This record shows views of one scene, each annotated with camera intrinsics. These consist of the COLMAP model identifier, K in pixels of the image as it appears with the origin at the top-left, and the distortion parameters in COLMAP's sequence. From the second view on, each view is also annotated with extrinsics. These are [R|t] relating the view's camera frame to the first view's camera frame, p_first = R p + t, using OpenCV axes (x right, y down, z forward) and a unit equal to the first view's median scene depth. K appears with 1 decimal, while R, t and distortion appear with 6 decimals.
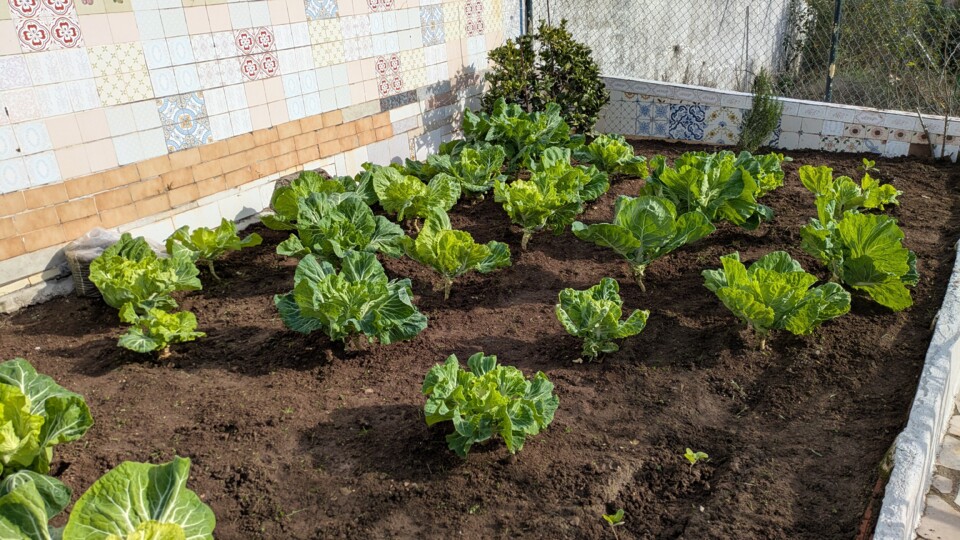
lens RADIAL K [[728.9, 0, 479.7], [0, 728.9, 269.9], [0, 0, 1]] dist [-0.003559, -0.007633]
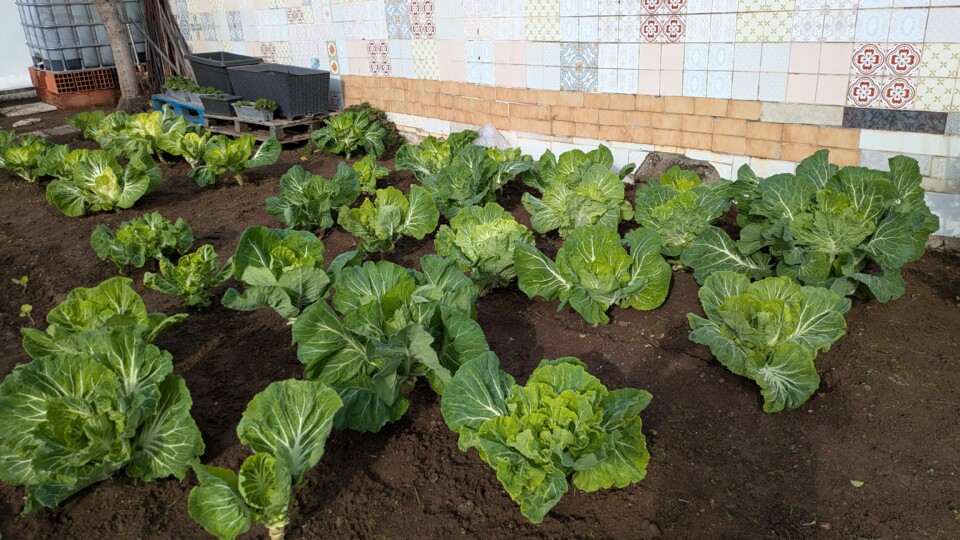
lens RADIAL K [[728.9, 0, 480.6], [0, 728.9, 270.6], [0, 0, 1]] dist [-0.003559, -0.007633]
pose [[-0.183876, 0.457390, -0.870048, 0.675723], [-0.268791, 0.828006, 0.492095, -0.418212], [0.945485, 0.324346, -0.029308, 0.913114]]
